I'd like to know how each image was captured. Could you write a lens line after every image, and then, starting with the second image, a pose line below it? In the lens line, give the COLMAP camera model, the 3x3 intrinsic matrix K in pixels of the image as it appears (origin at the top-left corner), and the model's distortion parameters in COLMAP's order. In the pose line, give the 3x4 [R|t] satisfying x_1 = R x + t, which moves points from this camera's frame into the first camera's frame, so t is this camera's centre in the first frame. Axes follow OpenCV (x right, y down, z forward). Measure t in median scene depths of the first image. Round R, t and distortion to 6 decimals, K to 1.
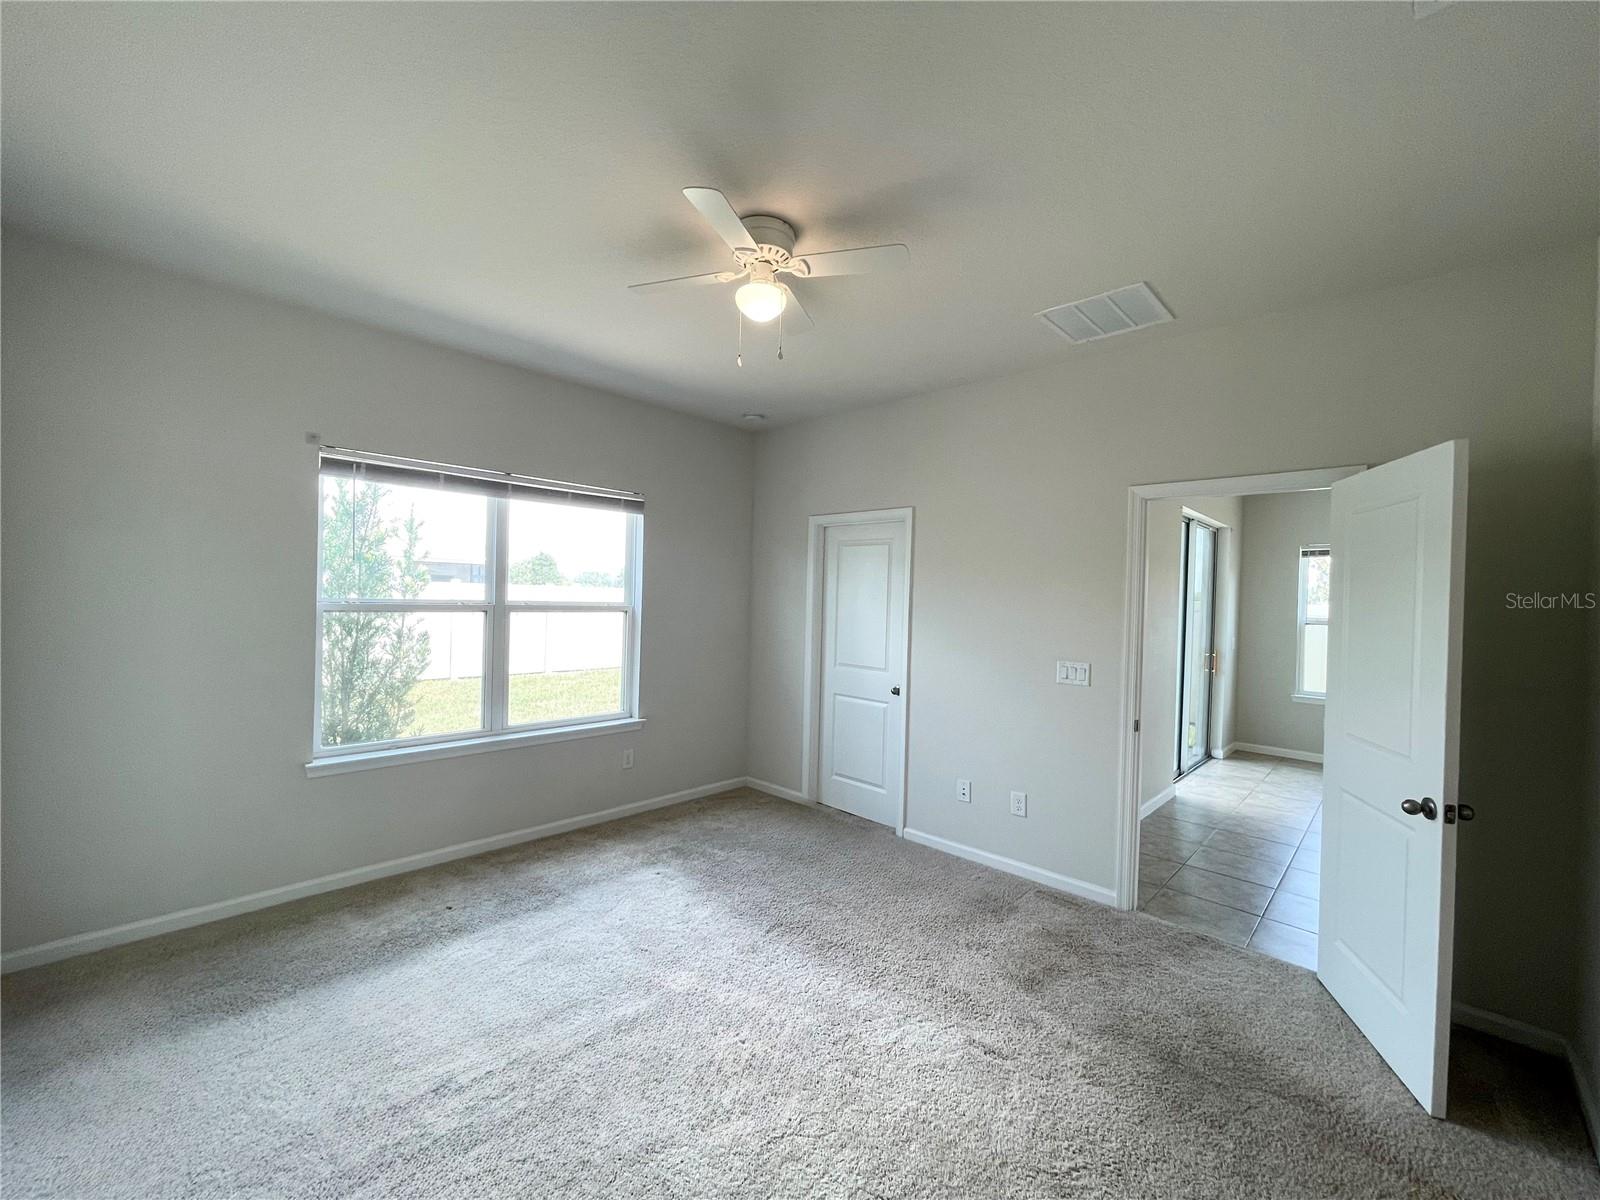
lens RADIAL K [[645.0, 0, 796.2], [0, 645.0, 600.8], [0, 0, 1]] dist [-0.002742, -0.000648]
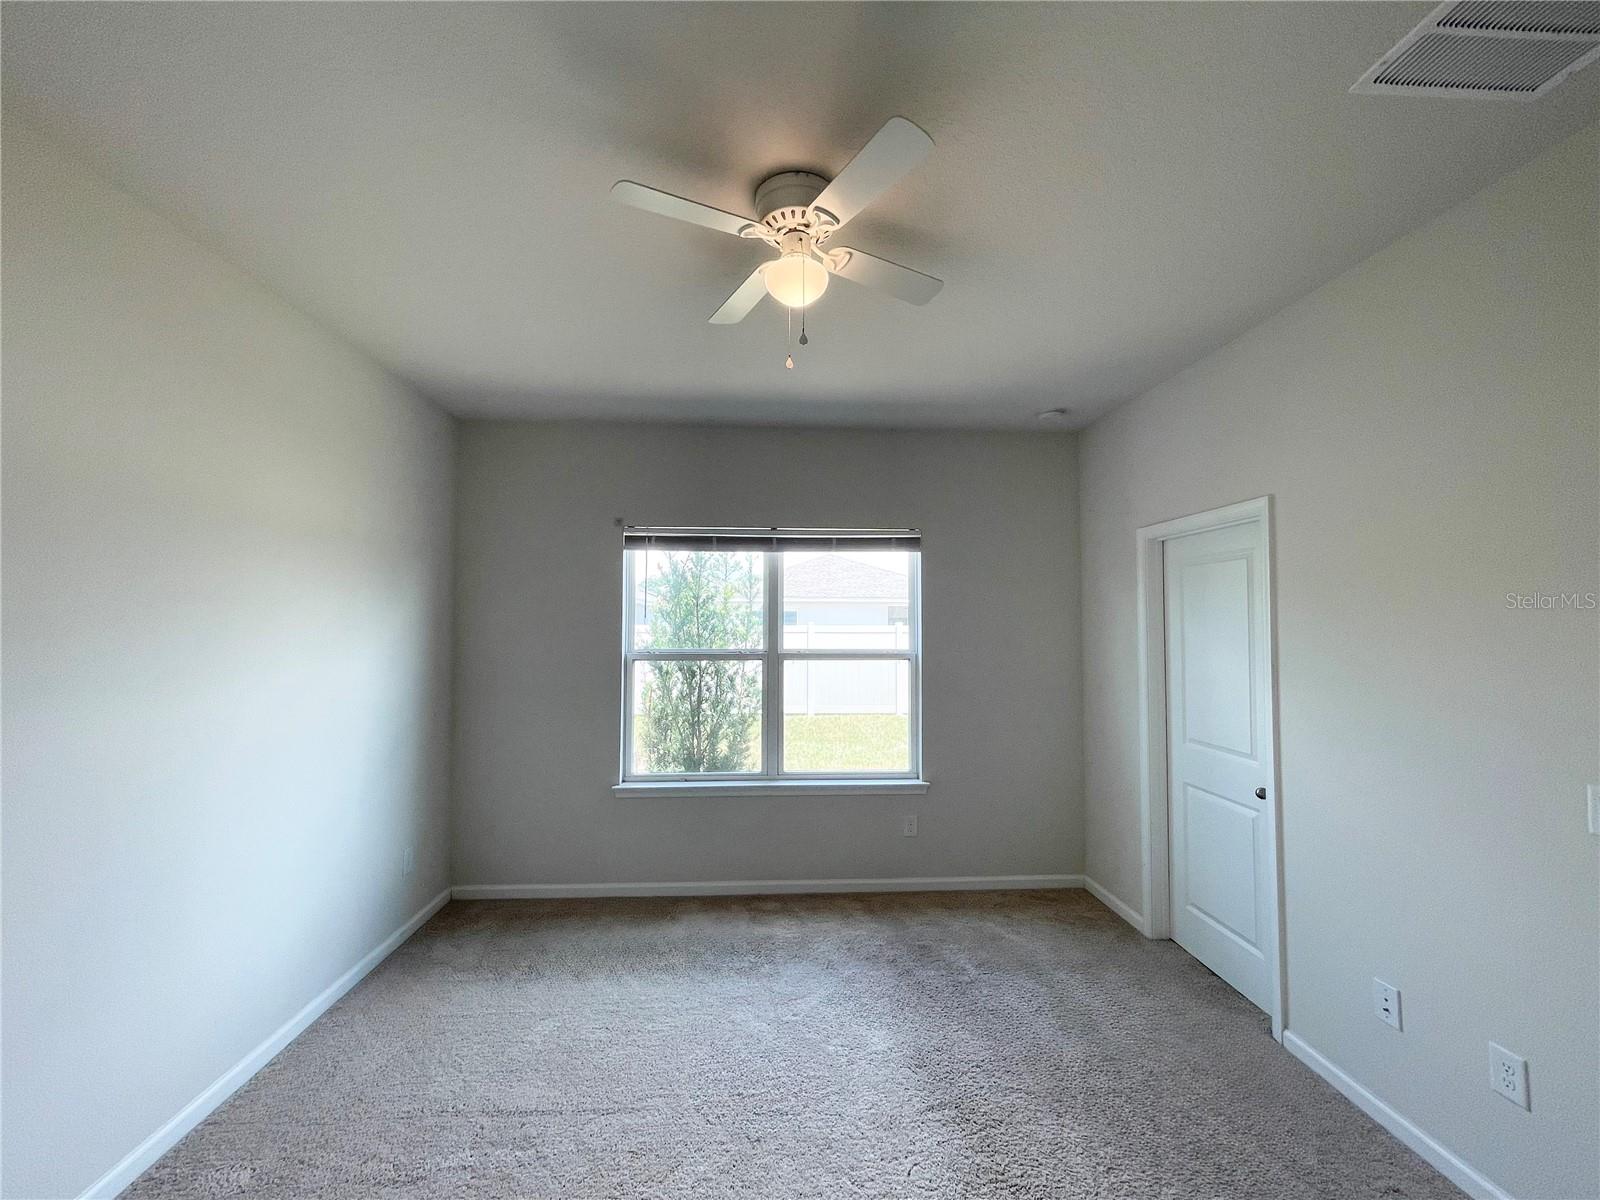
lens RADIAL K [[645.0, 0, 796.2], [0, 645.0, 600.8], [0, 0, 1]] dist [-0.002742, -0.000648]
pose [[0.730188, -0.053697, -0.681133, 0.273211], [0.012884, 0.997812, -0.064850, -0.010144], [0.683124, 0.038577, 0.729283, 0.252714]]
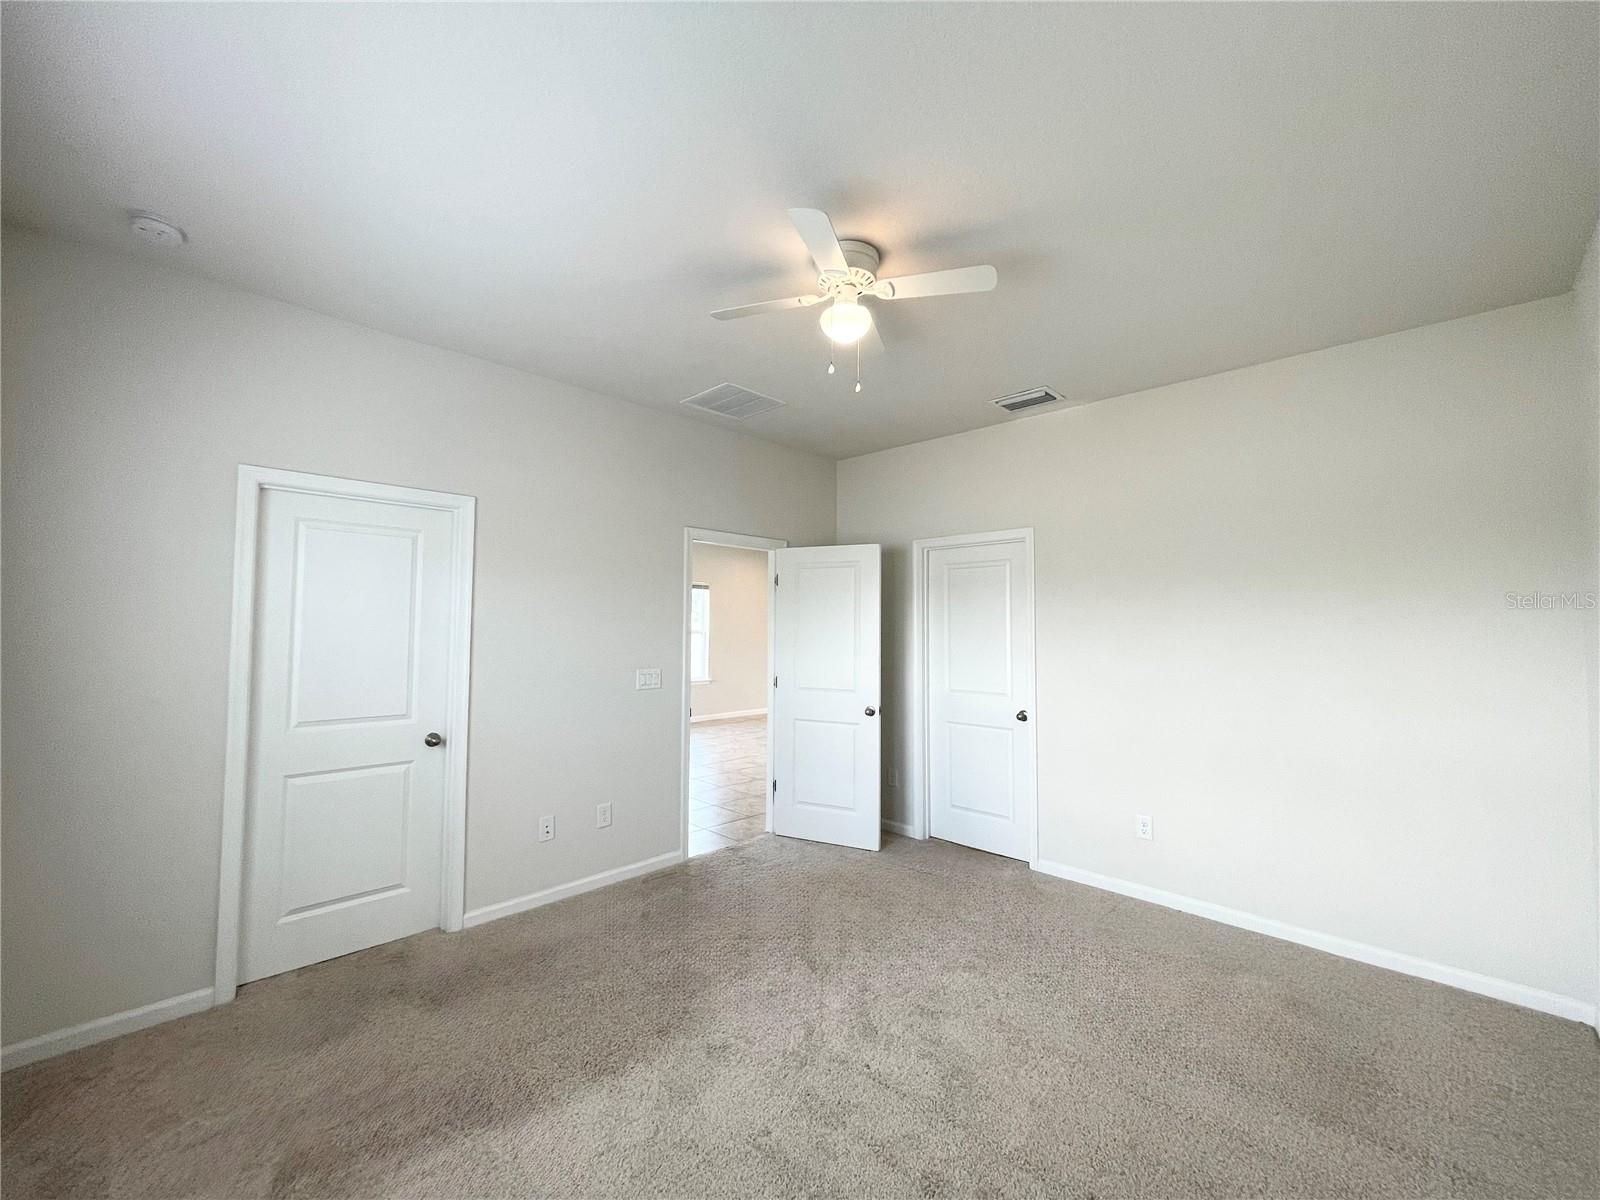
lens RADIAL K [[645.0, 0, 796.2], [0, 645.0, 600.8], [0, 0, 1]] dist [-0.002742, -0.000648]
pose [[0.022866, 0.002838, 0.999735, -0.603681], [-0.008068, 0.999964, -0.002654, -0.021137], [-0.999706, -0.008005, 0.022888, 0.614699]]
